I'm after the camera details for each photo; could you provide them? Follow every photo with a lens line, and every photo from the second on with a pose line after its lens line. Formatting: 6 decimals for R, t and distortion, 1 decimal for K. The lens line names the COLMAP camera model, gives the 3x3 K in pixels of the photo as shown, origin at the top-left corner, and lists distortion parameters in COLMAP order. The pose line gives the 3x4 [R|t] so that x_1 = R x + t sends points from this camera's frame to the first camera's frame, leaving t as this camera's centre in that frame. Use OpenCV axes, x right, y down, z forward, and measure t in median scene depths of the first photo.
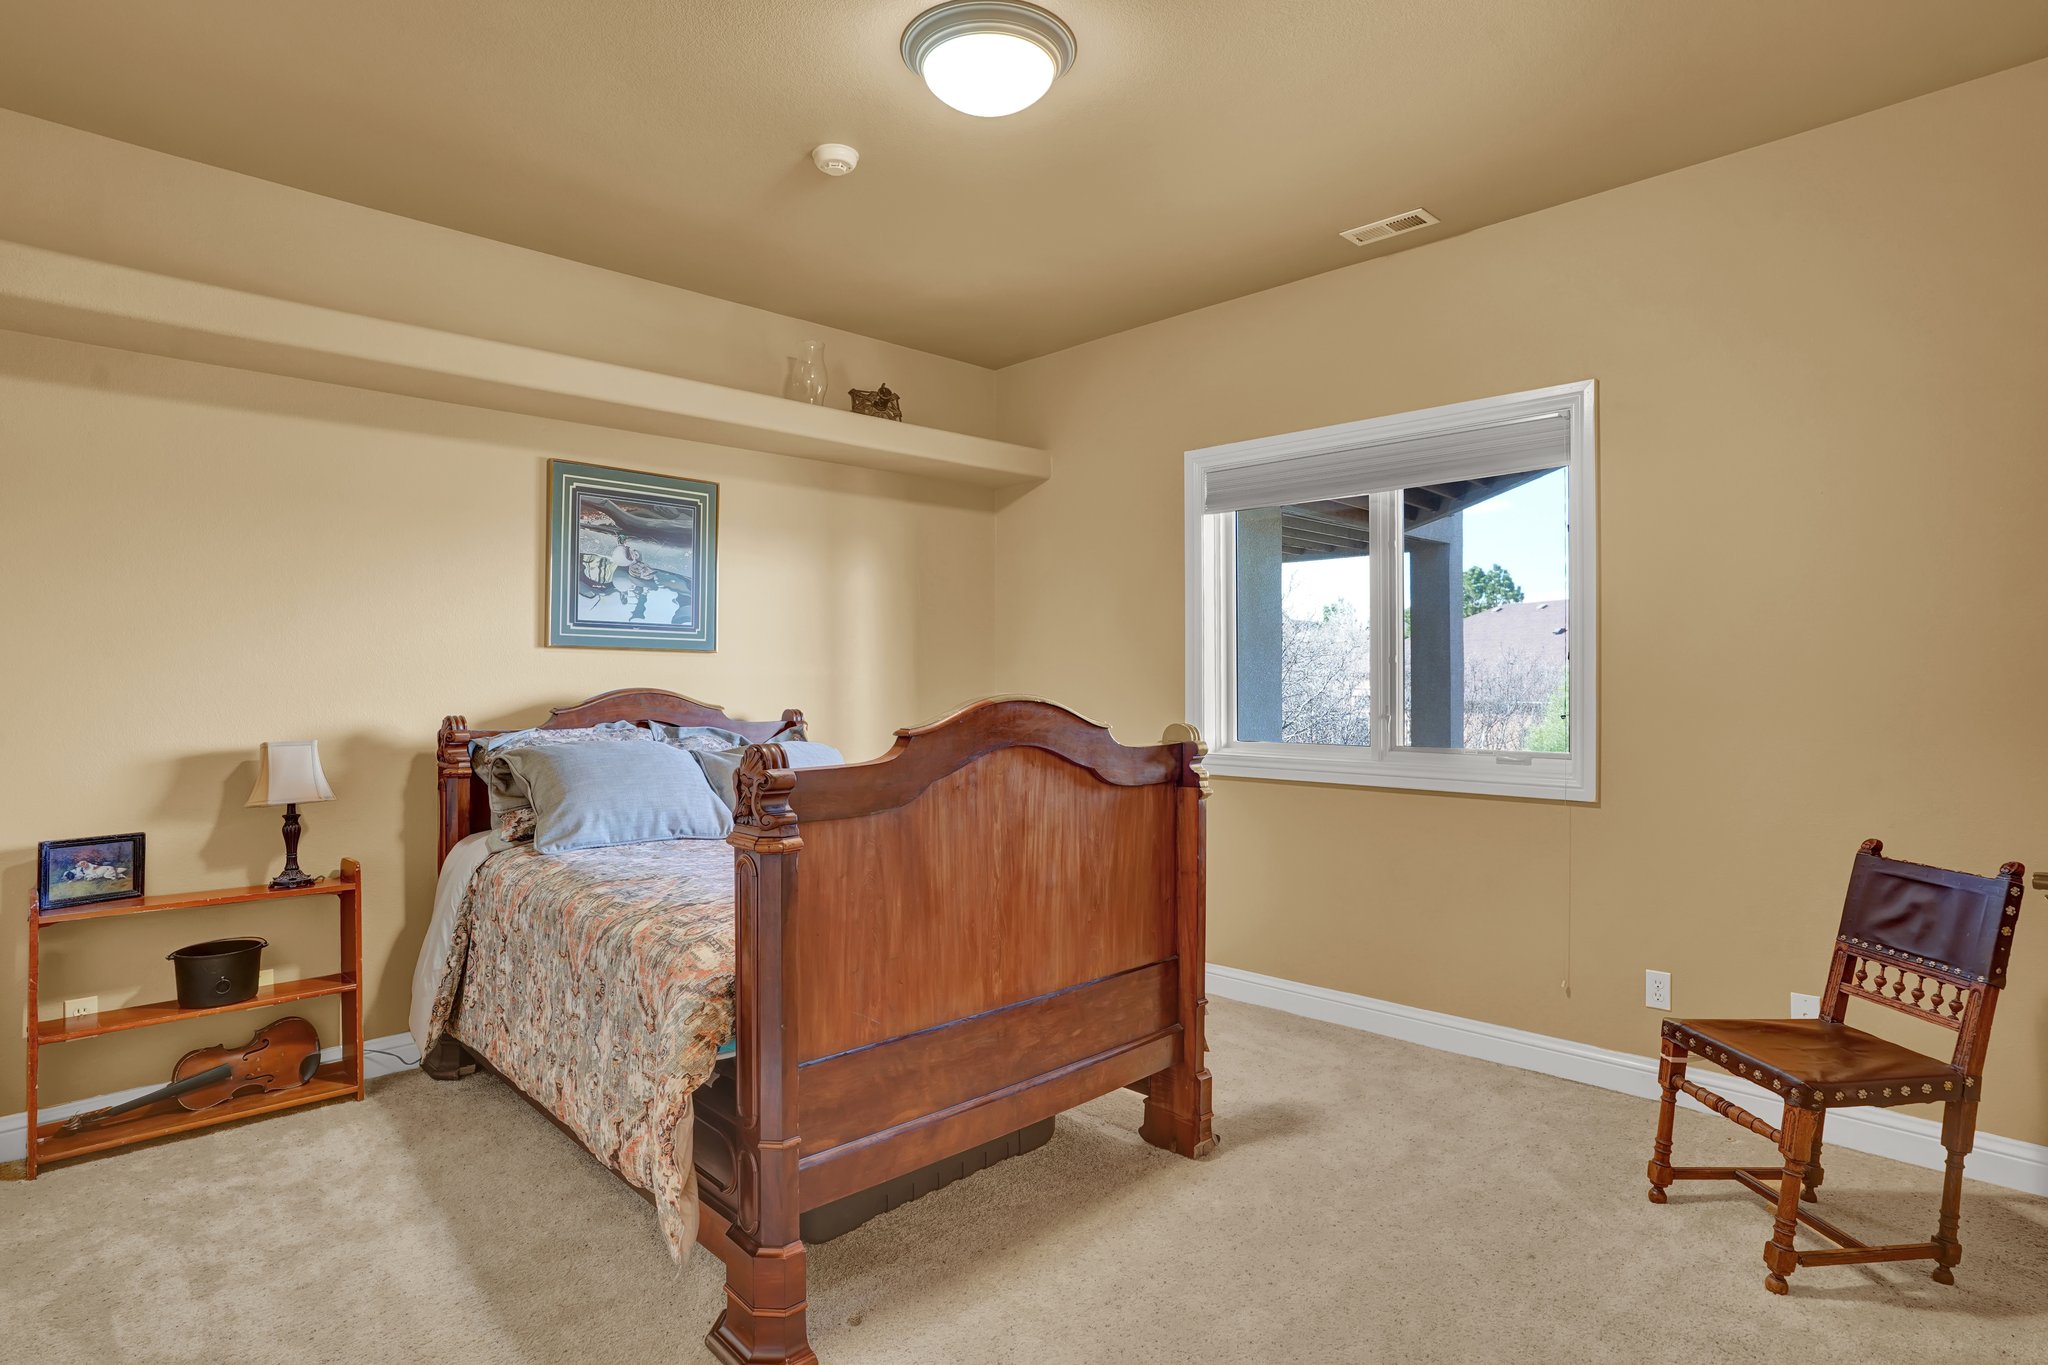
lens RADIAL K [[1071.1, 0, 1024.0], [0, 1071.1, 682.5], [0, 0, 1]] dist [-0.003166, -0.001083]
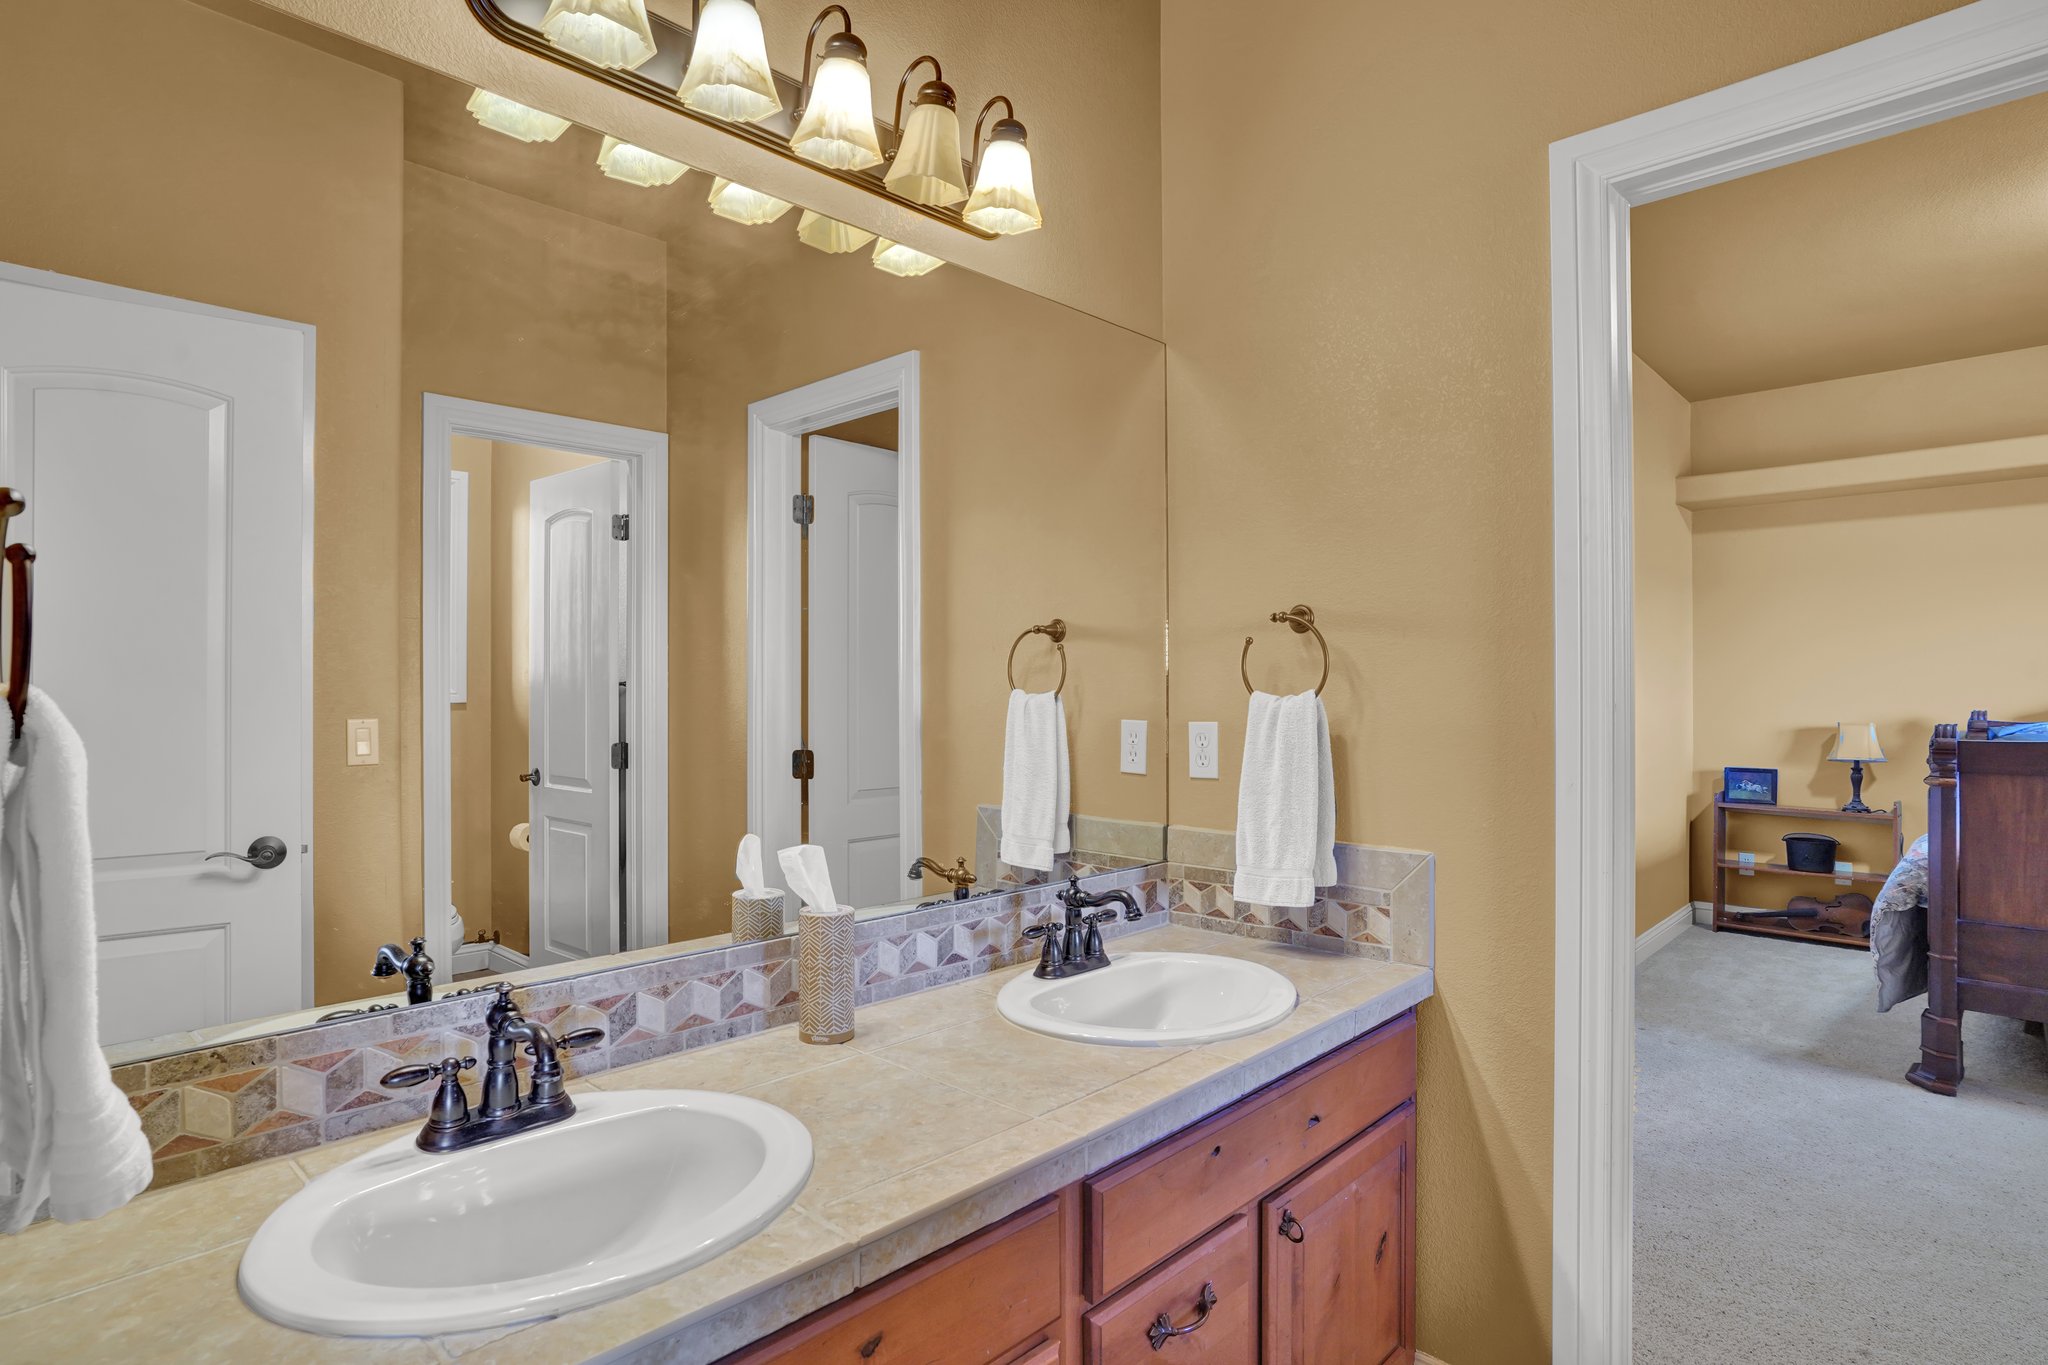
lens RADIAL K [[1071.1, 0, 1024.0], [0, 1071.1, 682.5], [0, 0, 1]] dist [-0.003166, -0.001083]
pose [[0.056646, 0.001206, -0.998394, 0.886485], [-0.001930, 0.999998, 0.001099, -0.004848], [0.998392, 0.001865, 0.056648, -0.361865]]
